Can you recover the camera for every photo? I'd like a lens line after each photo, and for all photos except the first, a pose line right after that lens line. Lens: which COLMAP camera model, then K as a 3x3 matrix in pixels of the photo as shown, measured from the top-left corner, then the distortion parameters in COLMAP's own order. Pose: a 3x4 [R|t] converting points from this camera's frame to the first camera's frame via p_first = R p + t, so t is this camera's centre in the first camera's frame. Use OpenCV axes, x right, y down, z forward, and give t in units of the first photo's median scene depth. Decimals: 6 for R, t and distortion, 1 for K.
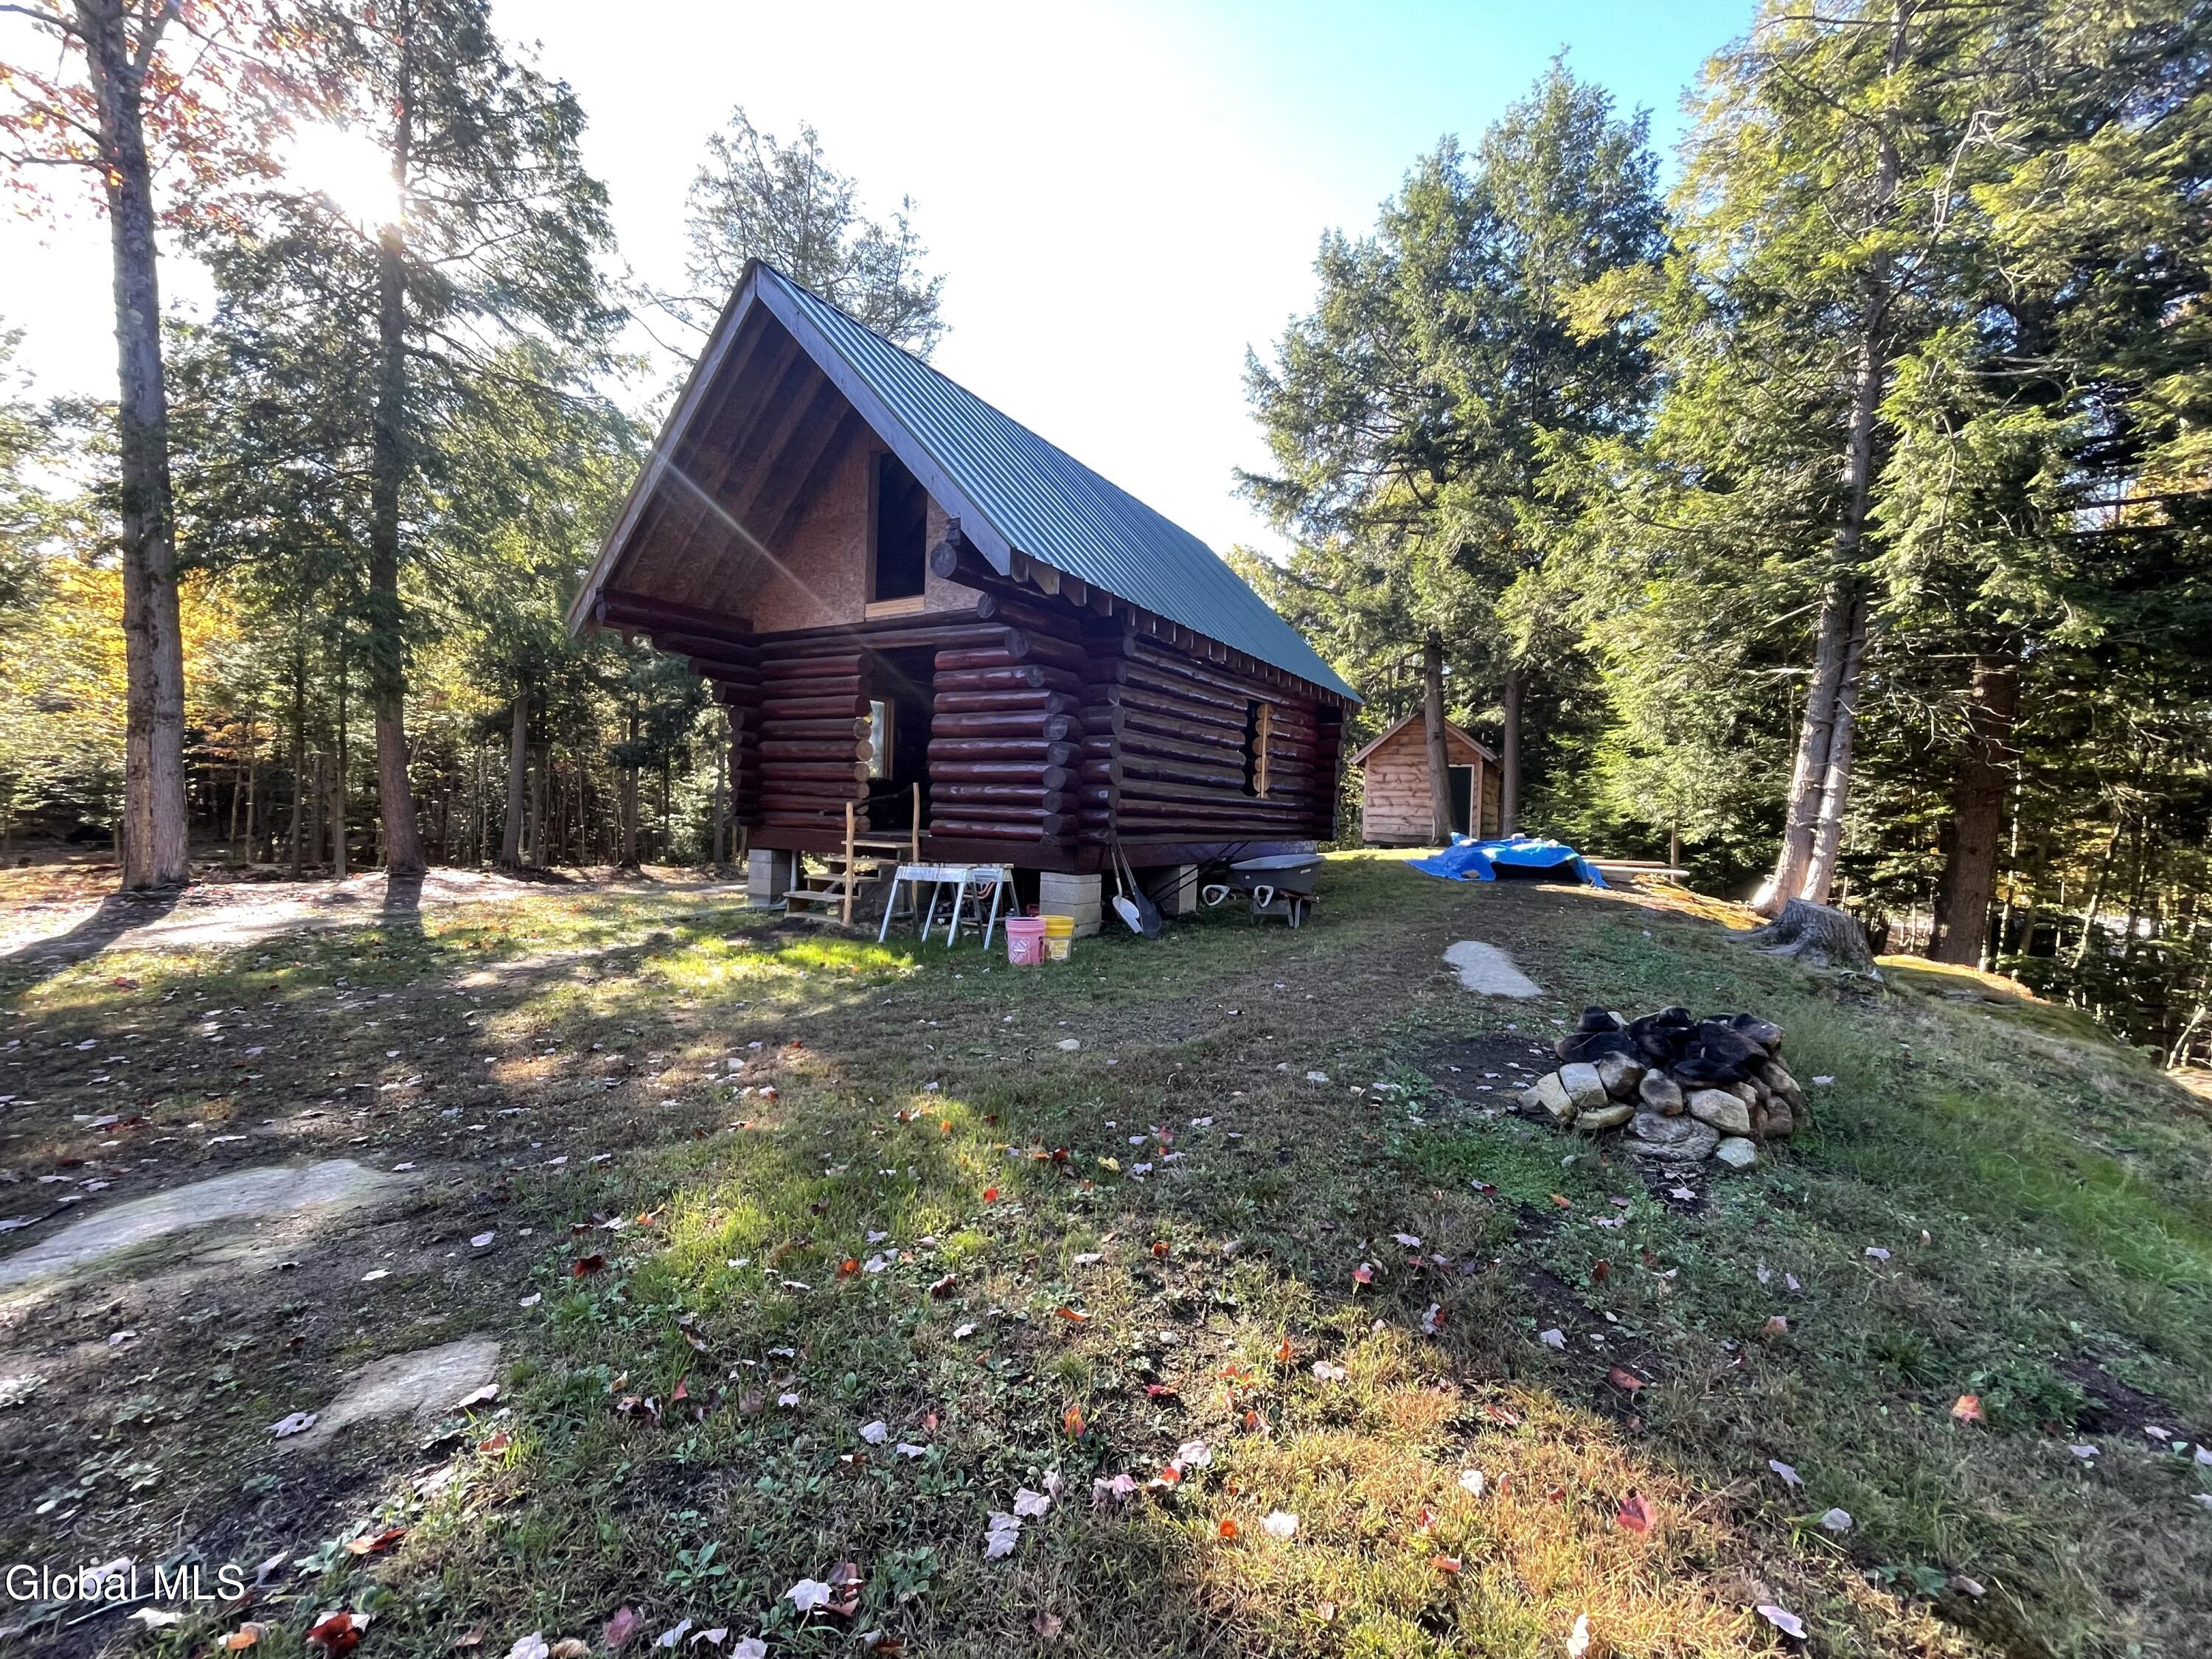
lens RADIAL K [[898.5, 0, 1106.9], [0, 898.5, 843.6], [0, 0, 1]] dist [-0.005831, -0.000152]
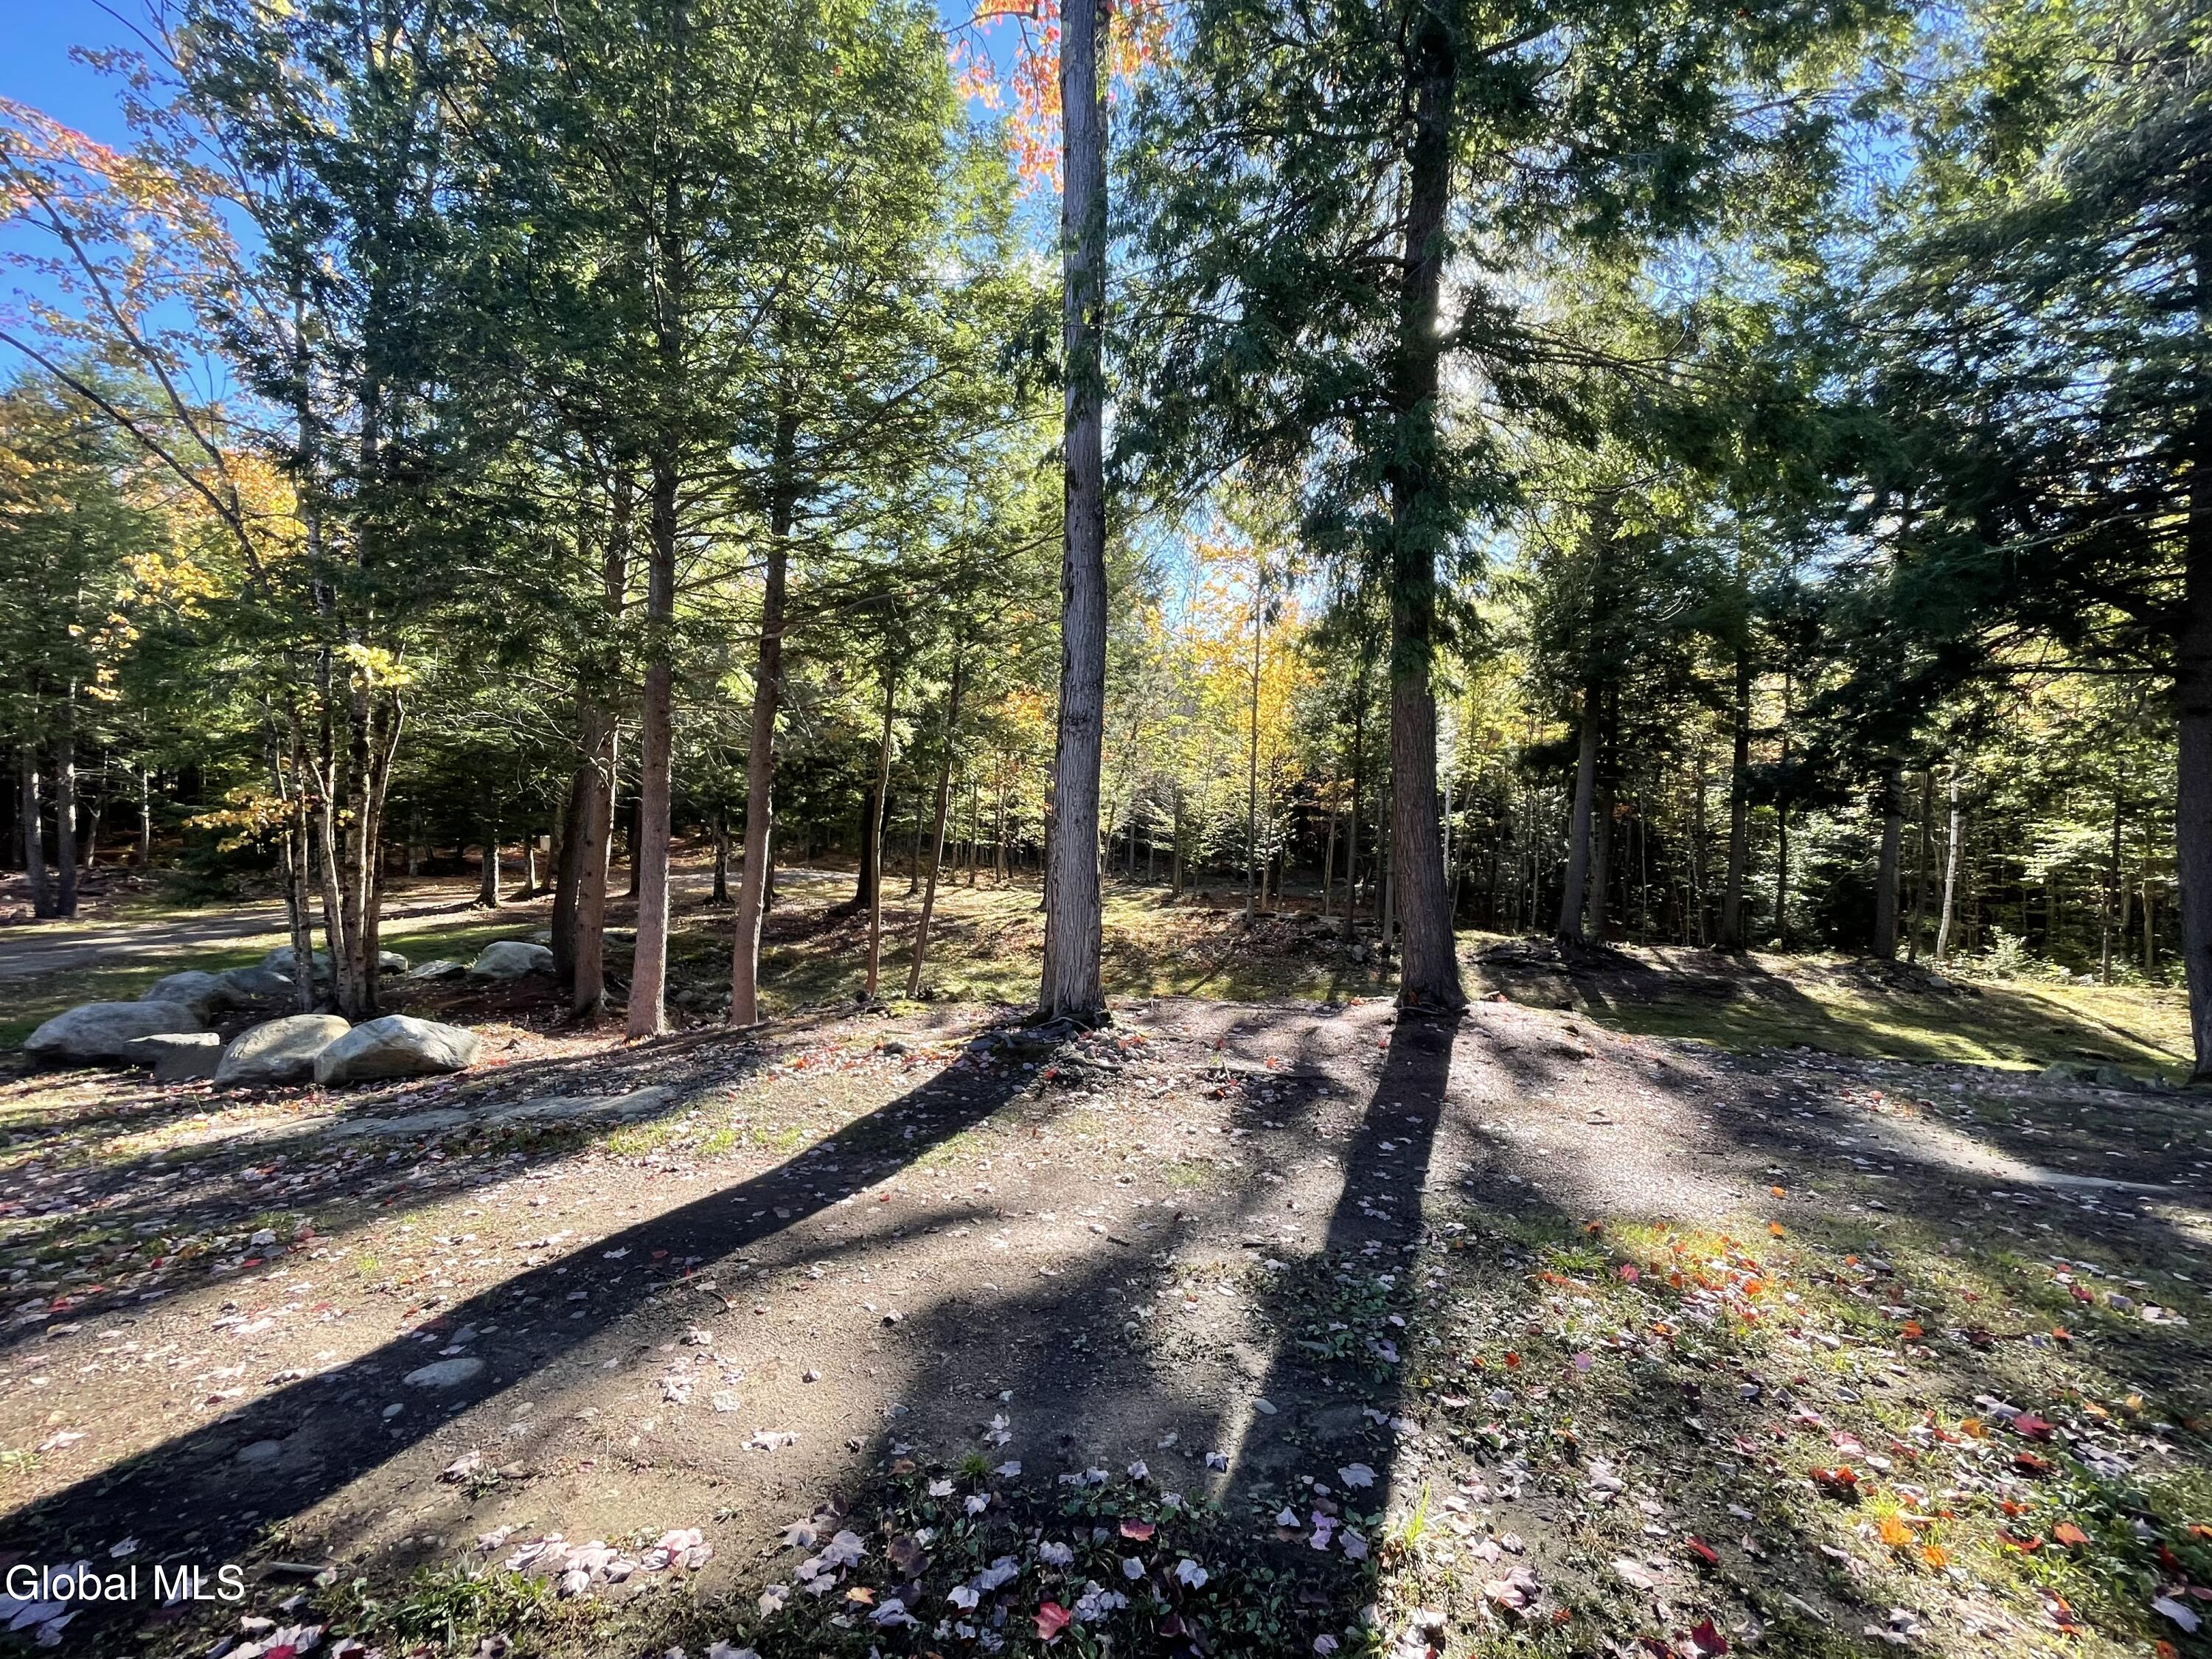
lens RADIAL K [[898.5, 0, 1112.4], [0, 898.5, 846.0], [0, 0, 1]] dist [-0.005831, -0.000152]
pose [[0.508864, 0.006918, -0.860819, -0.436207], [-0.050099, 0.998511, -0.021591, -0.040085], [0.859388, 0.054113, 0.508453, 0.582191]]
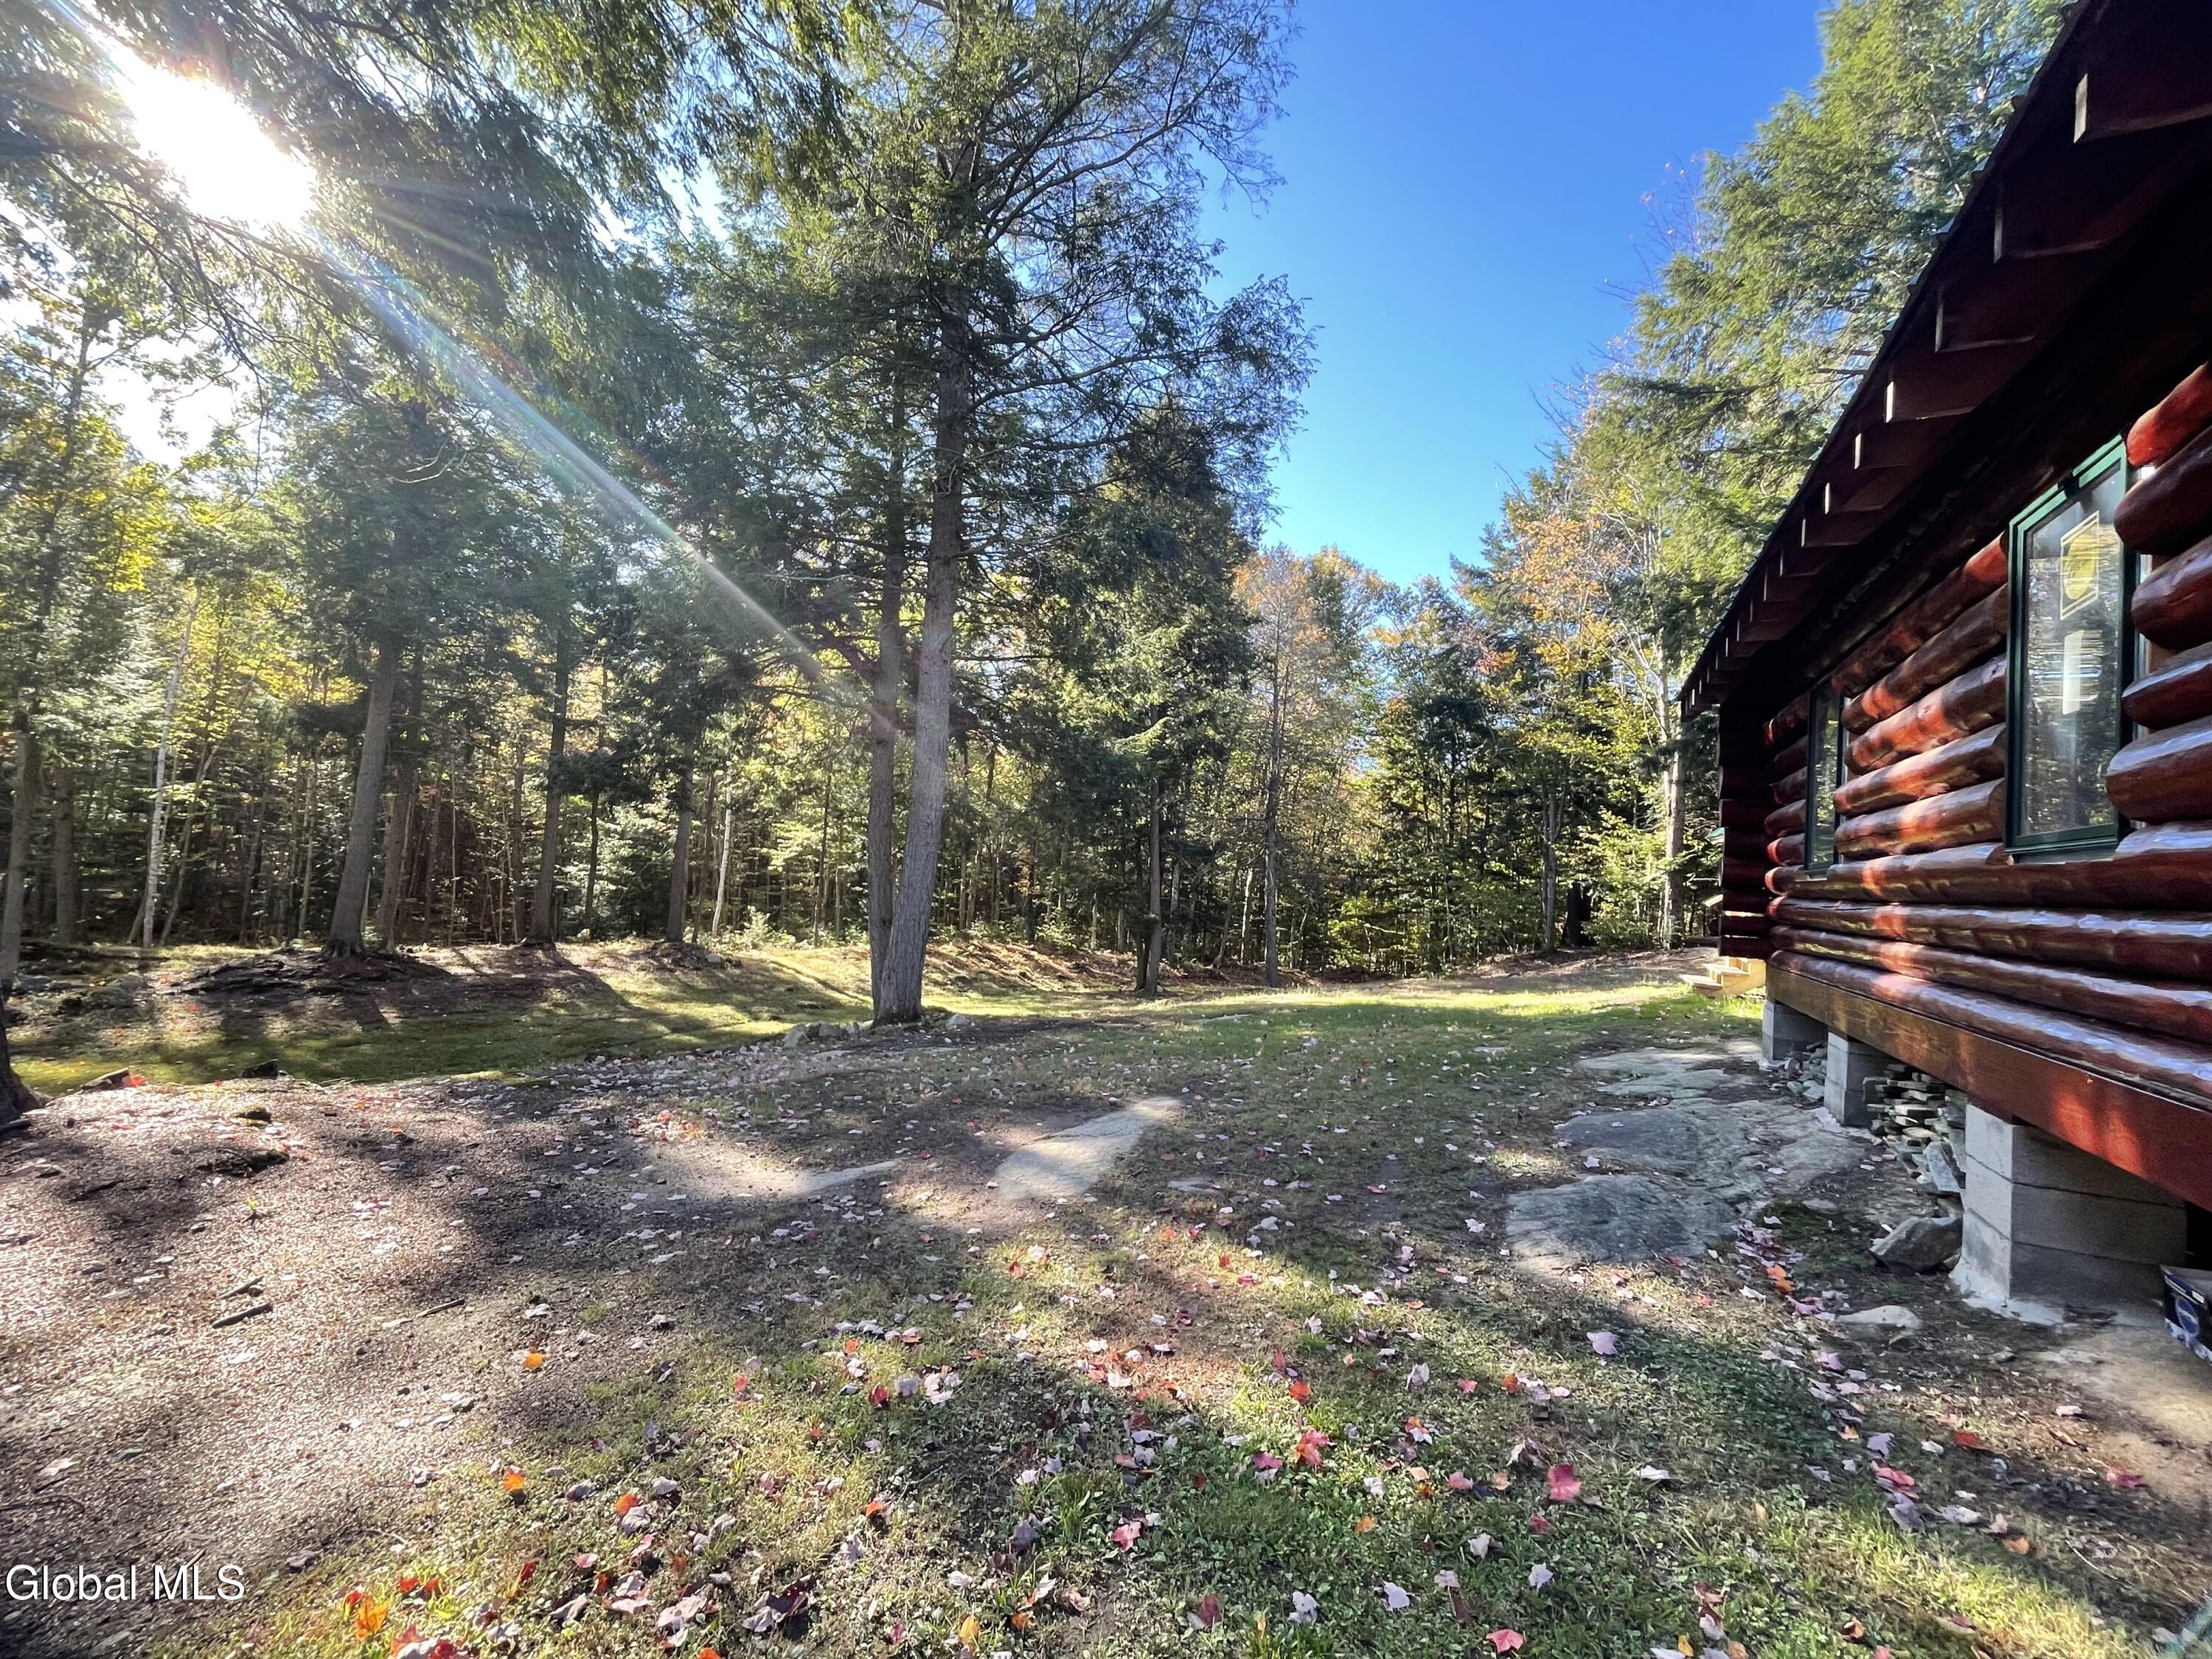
lens RADIAL K [[898.5, 0, 1100.4], [0, 898.5, 824.7], [0, 0, 1]] dist [-0.005831, -0.000152]
pose [[0.992824, 0.032367, 0.115125, -0.475353], [-0.022913, 0.996327, -0.082513, -0.044423], [-0.117373, 0.079283, 0.989918, 0.692662]]
